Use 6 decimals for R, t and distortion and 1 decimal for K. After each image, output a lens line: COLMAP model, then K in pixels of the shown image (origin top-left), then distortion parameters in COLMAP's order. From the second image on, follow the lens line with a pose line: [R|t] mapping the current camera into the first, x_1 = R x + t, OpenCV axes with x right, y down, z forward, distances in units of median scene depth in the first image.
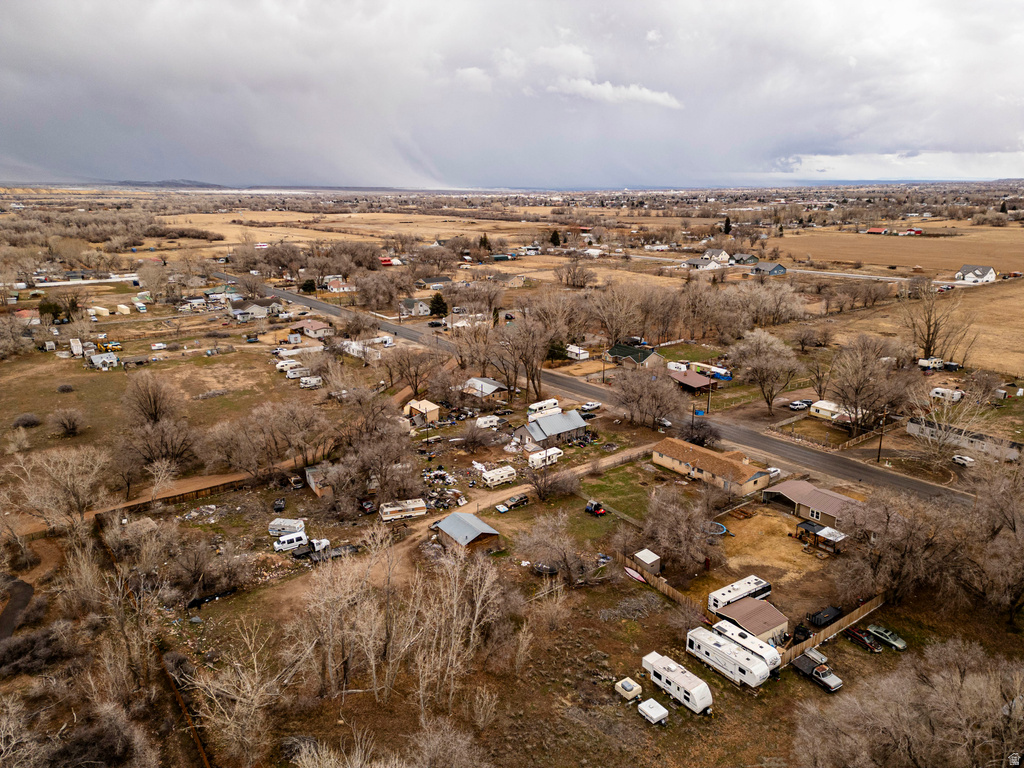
lens RADIAL K [[708.4, 0, 512.0], [0, 708.4, 384.0], [0, 0, 1]] dist [0.091251, -0.087521]
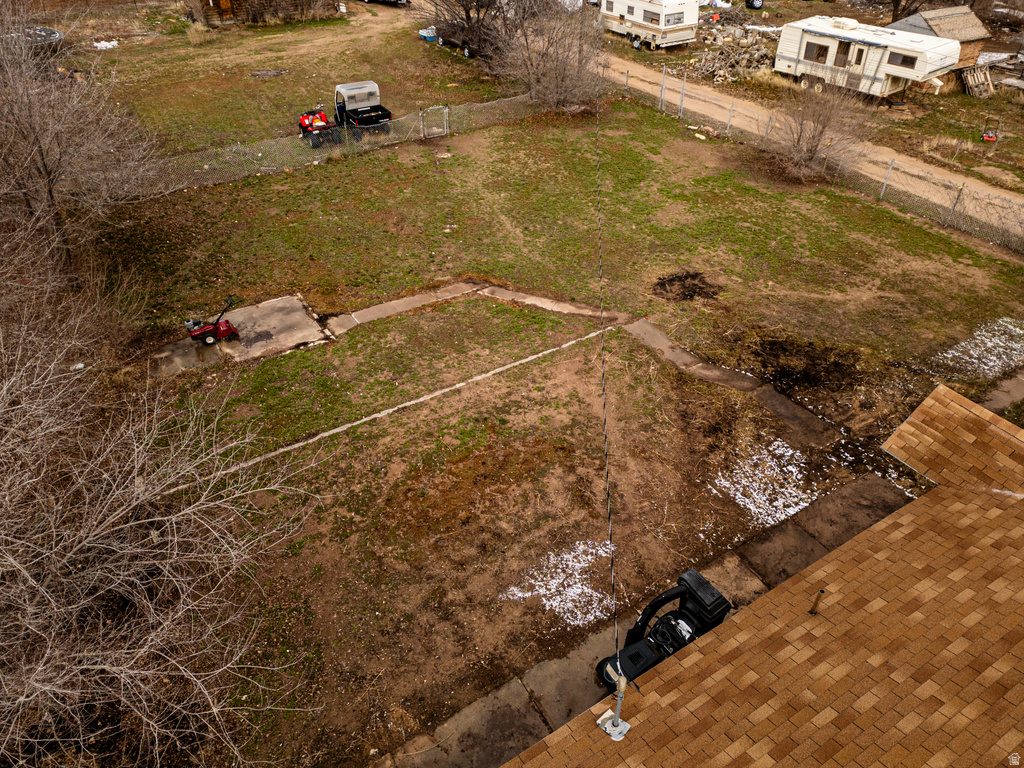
lens RADIAL K [[708.4, 0, 512.0], [0, 708.4, 384.0], [0, 0, 1]] dist [0.091251, -0.087521]
pose [[-0.081817, 0.619148, -0.781000, 0.286780], [-0.278900, 0.738096, 0.614353, 0.068674], [0.956828, 0.268086, 0.112292, 0.870525]]
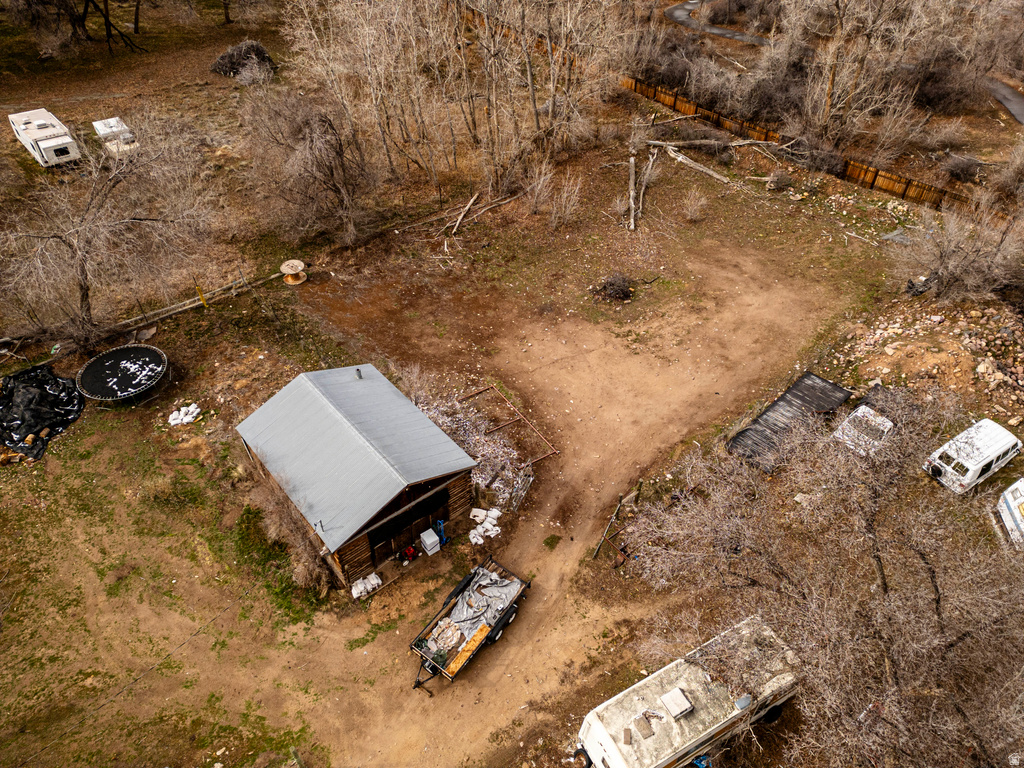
lens RADIAL K [[708.4, 0, 512.0], [0, 708.4, 384.0], [0, 0, 1]] dist [0.091251, -0.087521]
pose [[-0.996481, 0.044480, -0.071044, -0.077319], [-0.036399, 0.533858, 0.844790, -0.027923], [0.075504, 0.844403, -0.530361, 0.849504]]
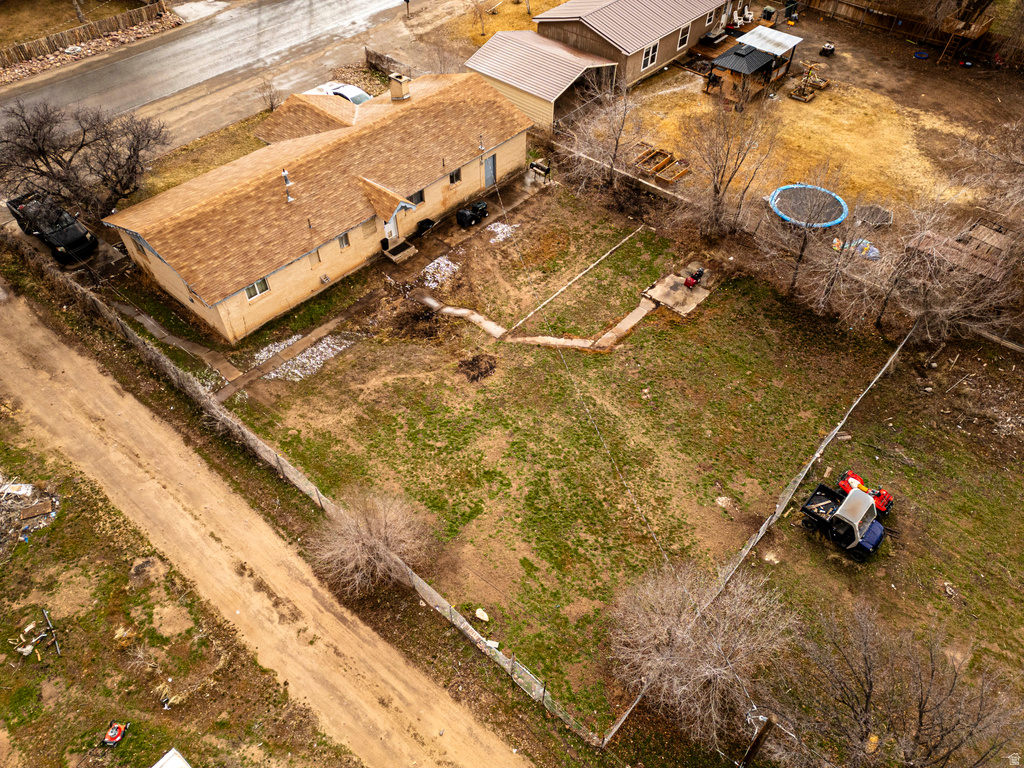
lens RADIAL K [[708.4, 0, 512.0], [0, 708.4, 384.0], [0, 0, 1]] dist [0.091251, -0.087521]
pose [[-0.196562, -0.726247, 0.658732, 0.019052], [0.264861, 0.607533, 0.748834, -0.029891], [-0.944040, 0.321664, 0.072937, 0.887263]]
